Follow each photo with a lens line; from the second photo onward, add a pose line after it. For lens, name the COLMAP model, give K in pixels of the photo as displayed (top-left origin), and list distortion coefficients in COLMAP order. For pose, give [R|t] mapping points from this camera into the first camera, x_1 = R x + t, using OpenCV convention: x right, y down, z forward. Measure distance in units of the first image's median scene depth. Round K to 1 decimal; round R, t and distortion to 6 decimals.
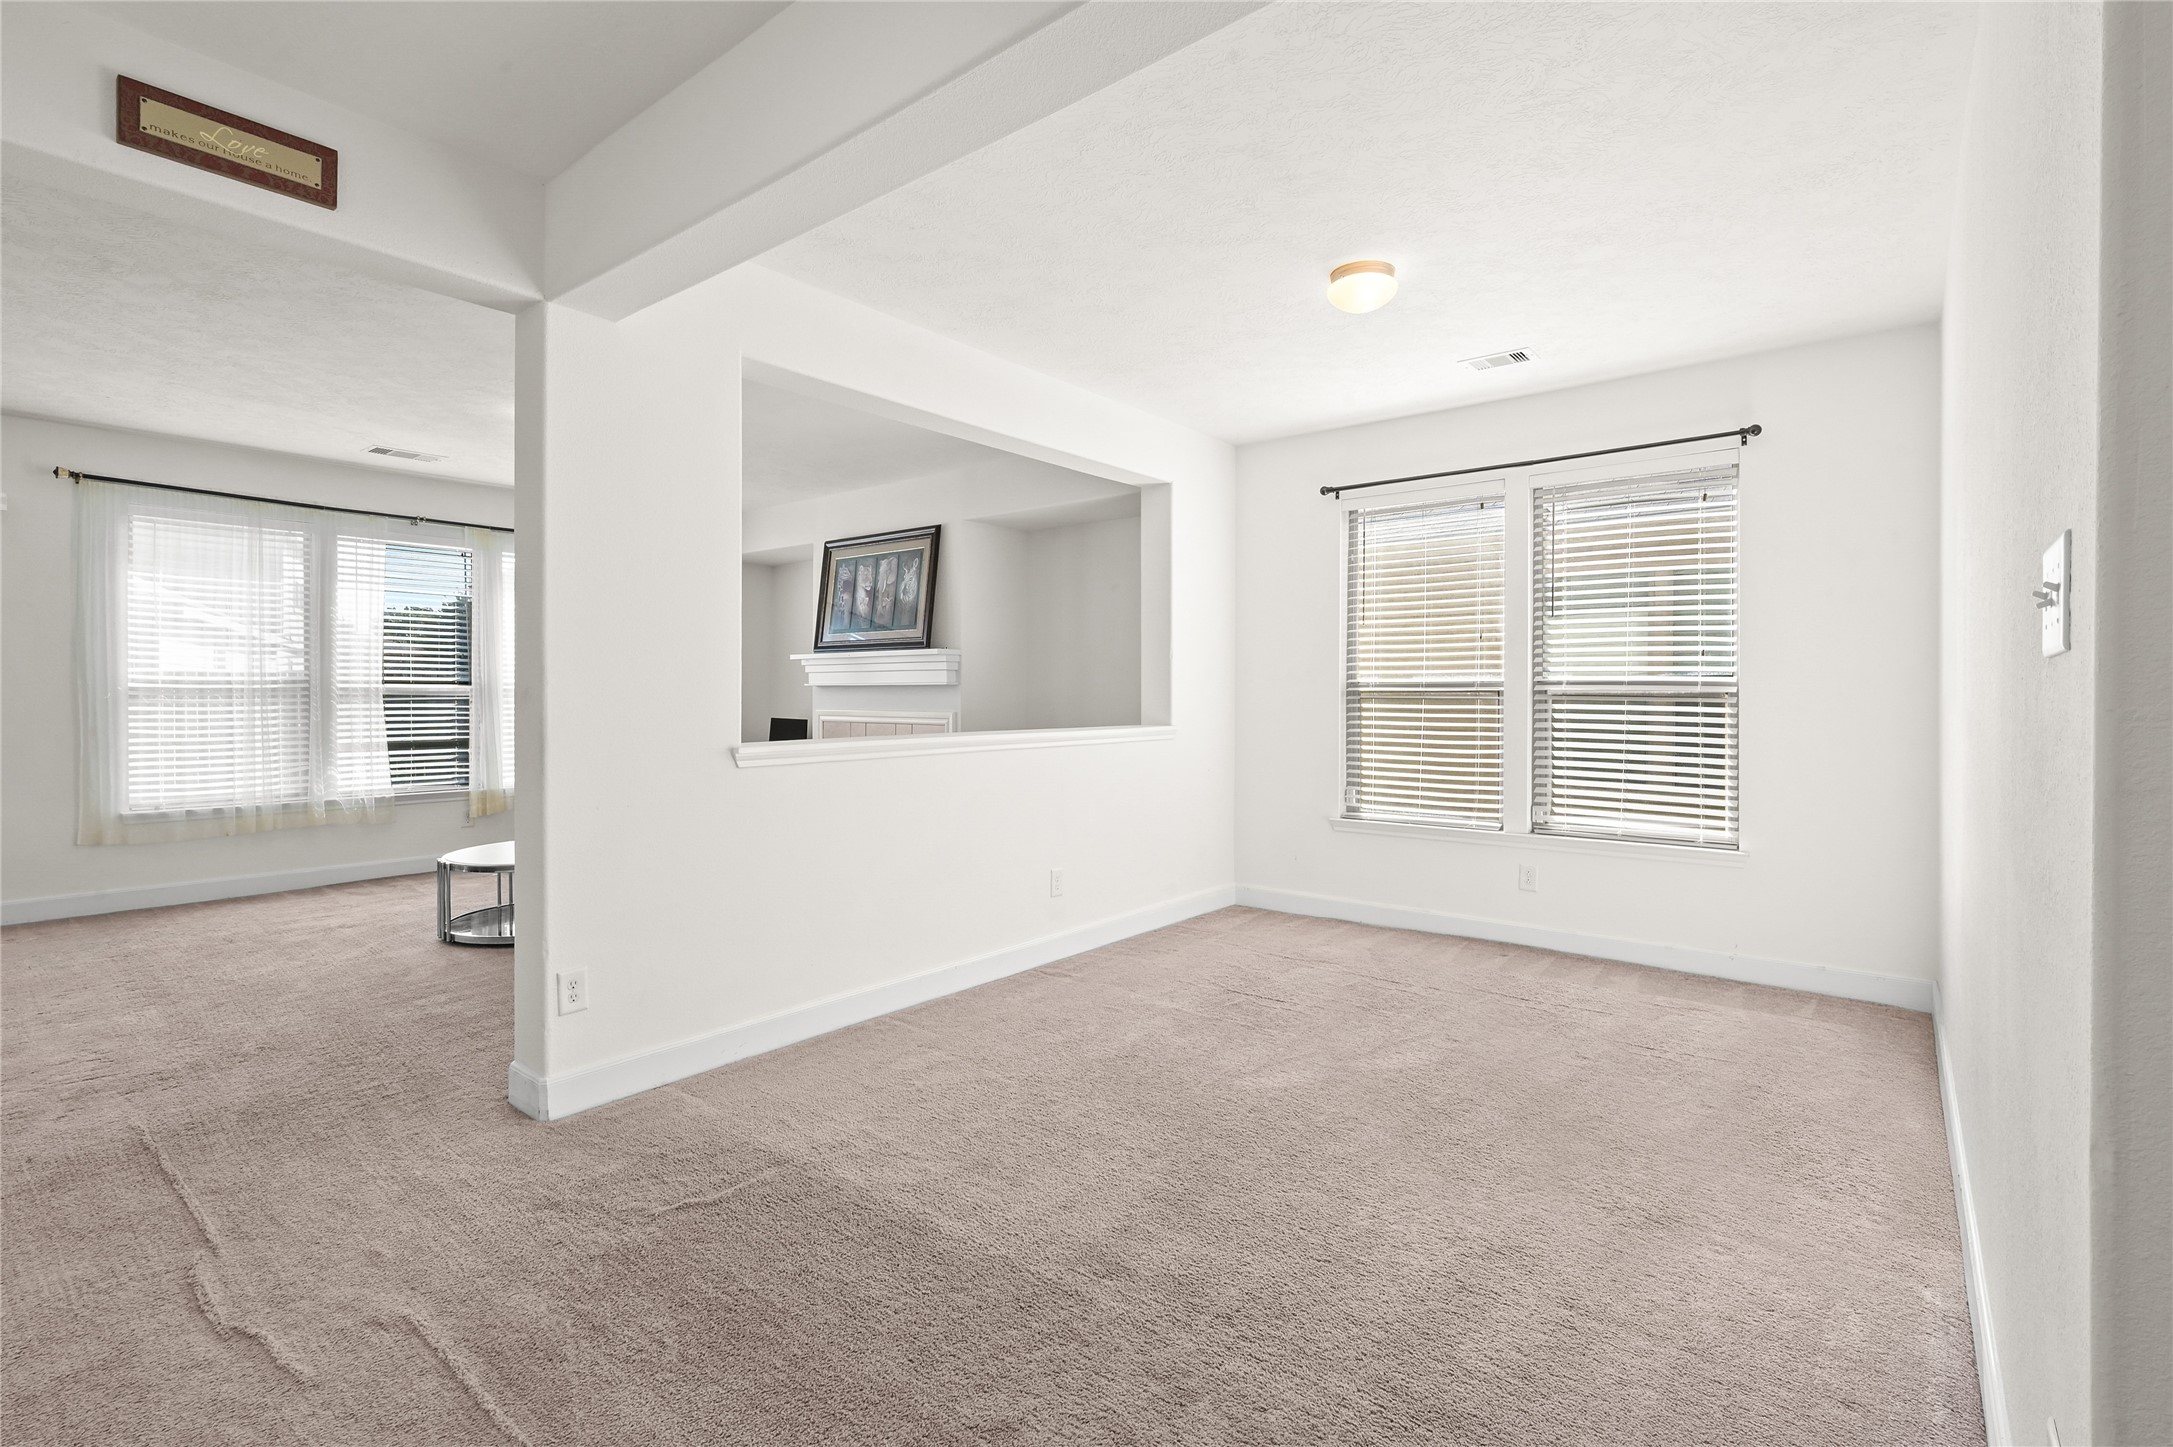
lens RADIAL K [[991.8, 0, 1102.8], [0, 991.8, 688.5], [0, 0, 1]] dist [-0.002058, 0.000120]
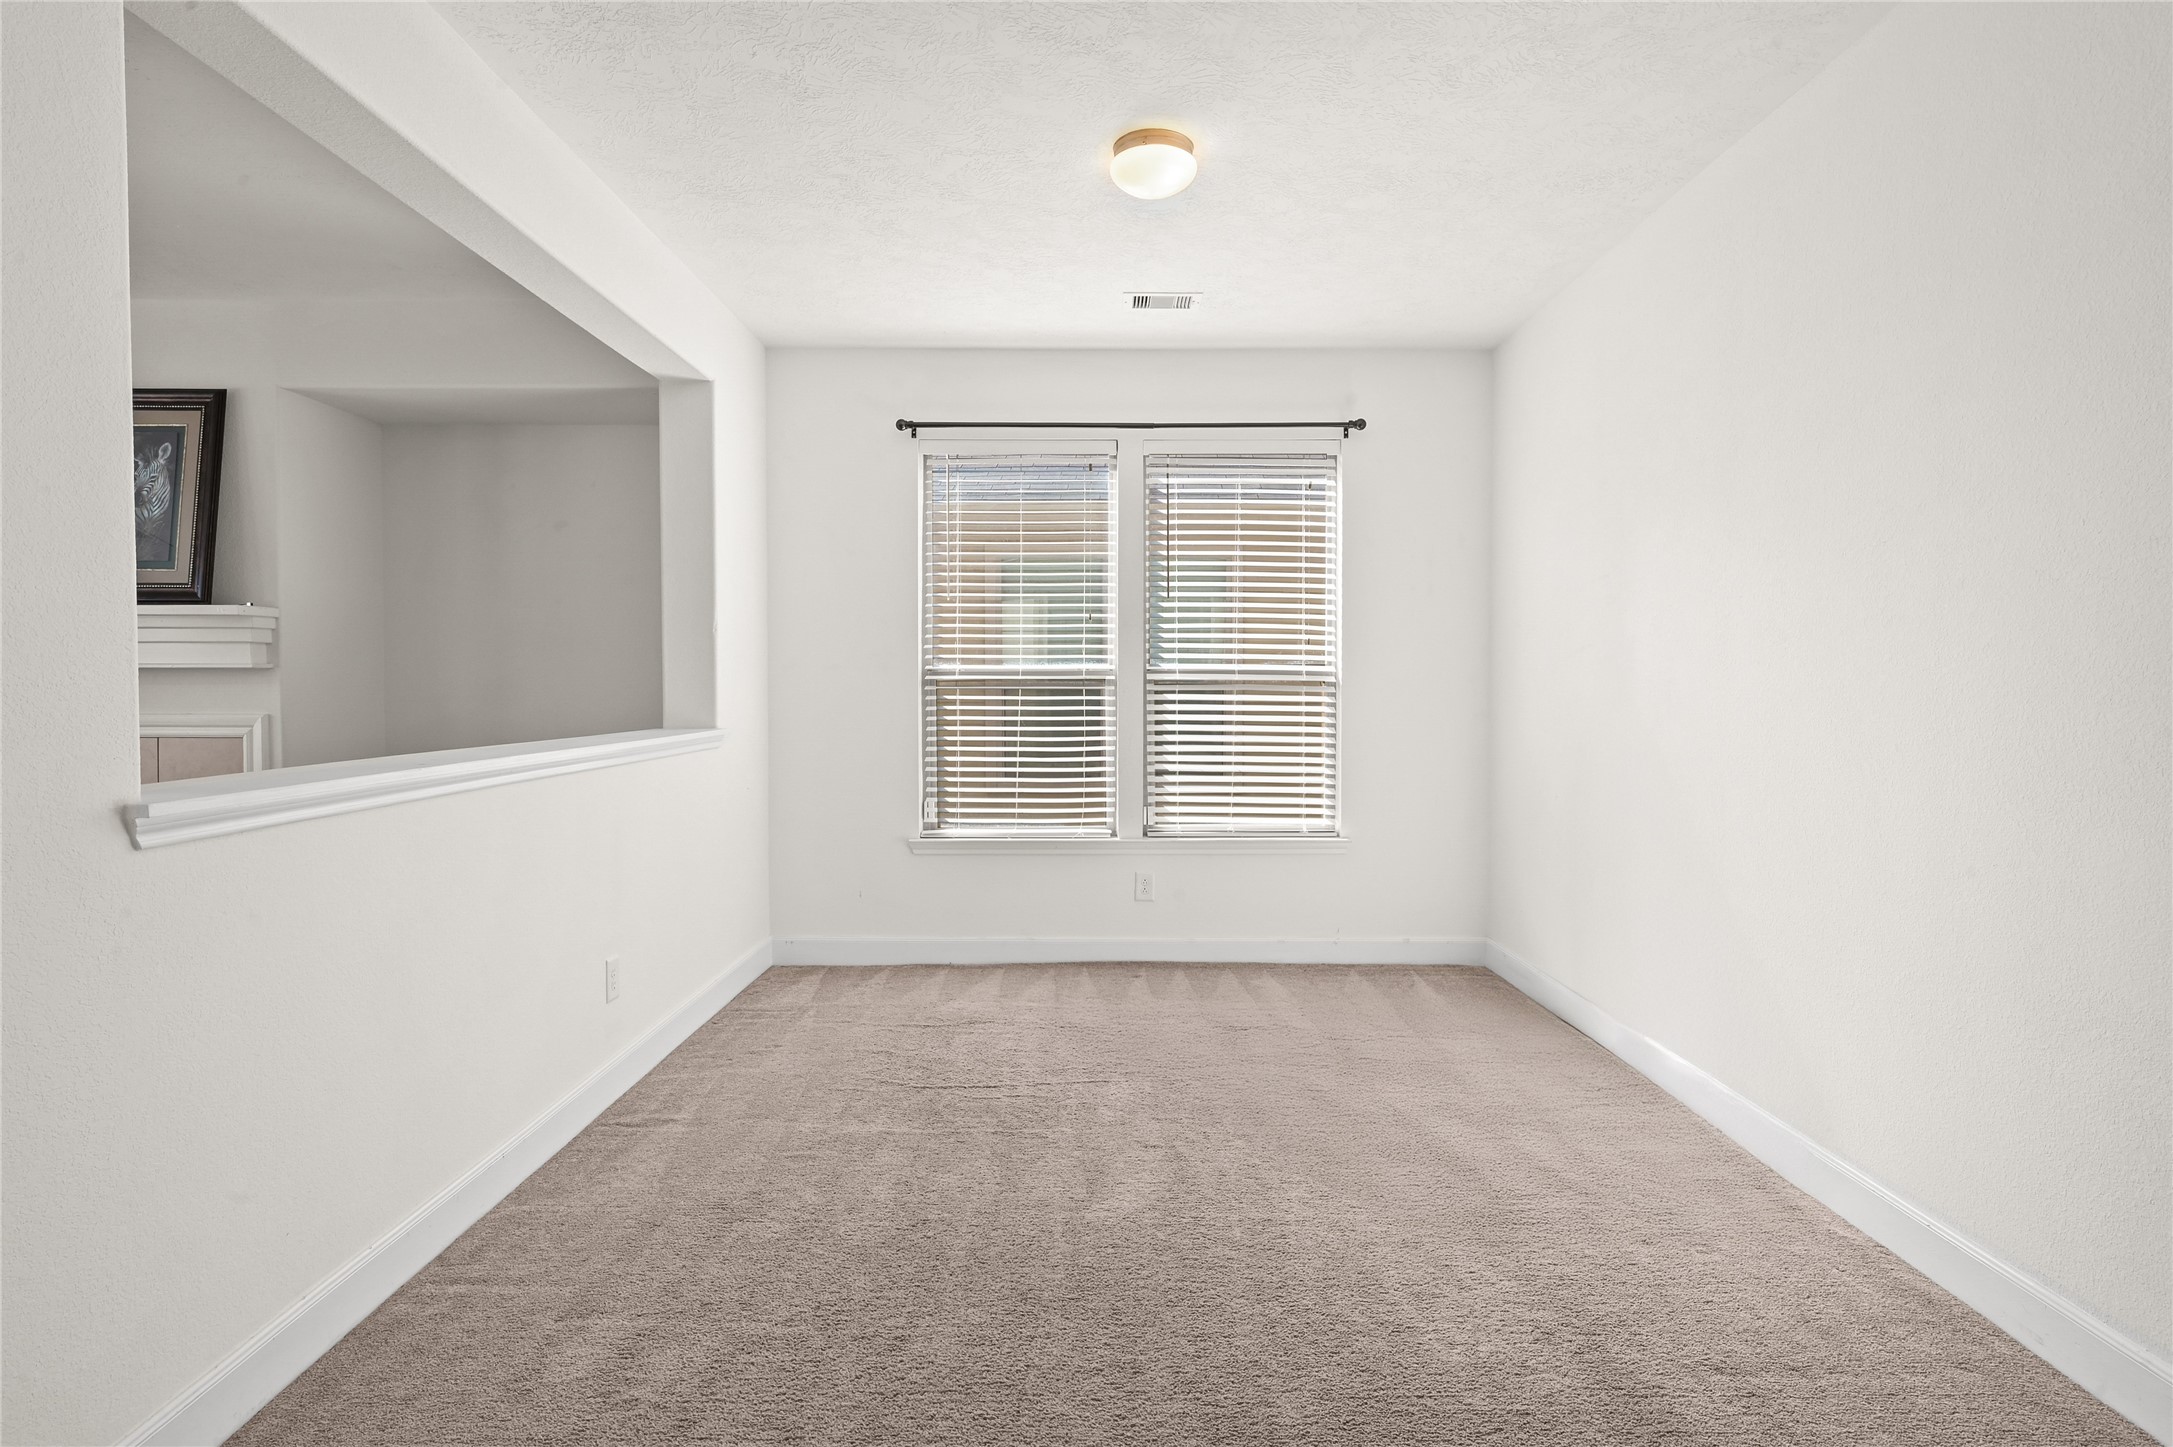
lens RADIAL K [[1113.1, 0, 1085.4], [0, 1113.1, 705.5], [0, 0, 1]] dist [-0.001905, -0.000010]
pose [[0.779389, -0.012672, 0.626412, -0.255438], [-0.002921, 0.999711, 0.023858, 0.001618], [-0.626533, -0.020424, 0.779127, 0.254433]]
